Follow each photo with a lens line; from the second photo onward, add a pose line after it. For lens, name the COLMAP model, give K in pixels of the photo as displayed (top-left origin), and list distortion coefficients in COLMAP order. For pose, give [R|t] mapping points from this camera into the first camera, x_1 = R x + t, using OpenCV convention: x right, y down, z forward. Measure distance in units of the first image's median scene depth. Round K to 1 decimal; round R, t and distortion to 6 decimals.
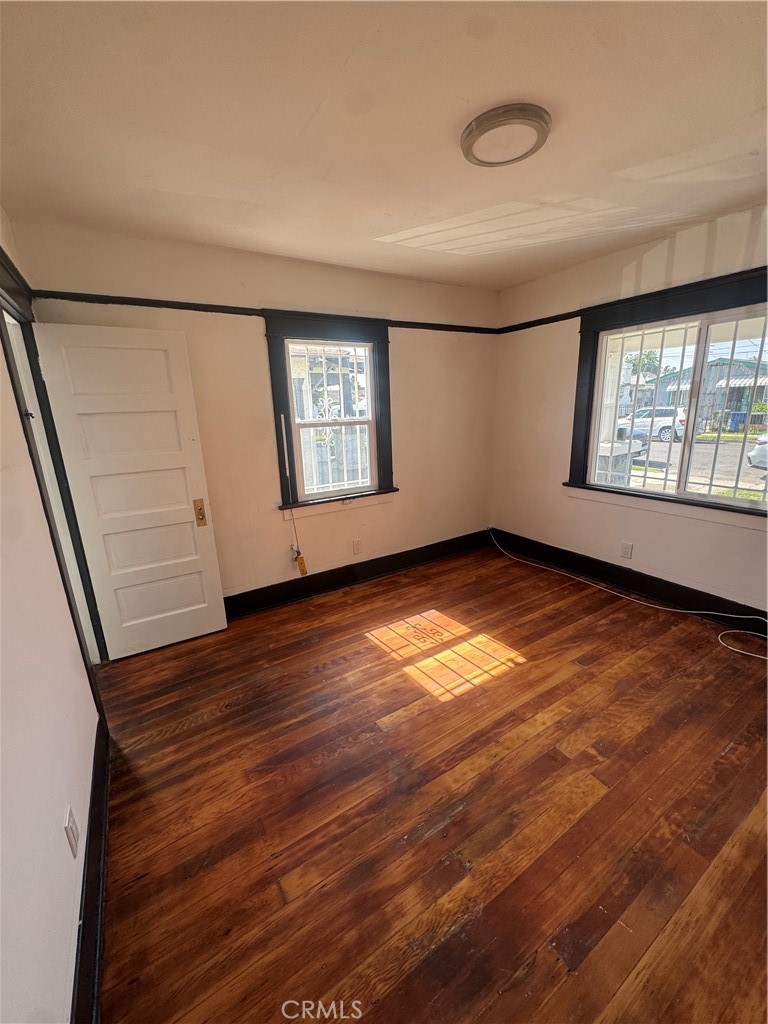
lens RADIAL K [[409.2, 0, 383.3], [0, 409.2, 511.3], [0, 0, 1]] dist [0.000136, 0.000098]
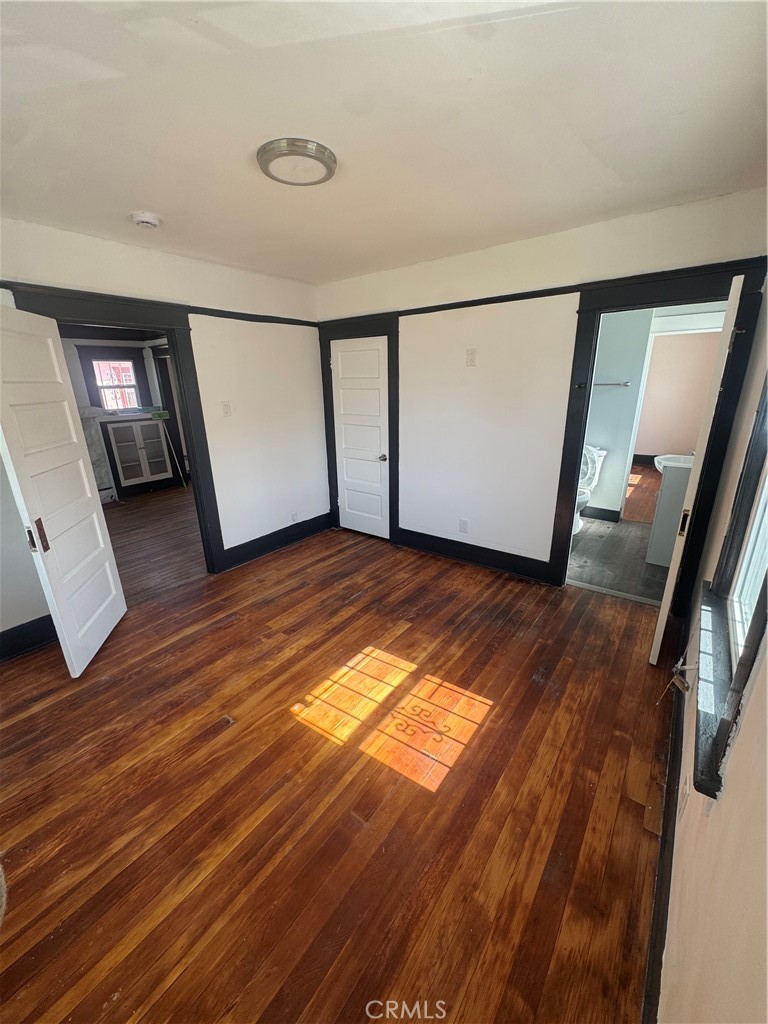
lens RADIAL K [[409.2, 0, 382.6], [0, 409.2, 513.1], [0, 0, 1]] dist [0.000136, 0.000098]
pose [[-0.932864, 0.166036, -0.319682, 0.392648], [-0.033894, 0.843049, 0.536767, -0.469510], [0.358631, 0.511566, -0.780823, 1.603210]]
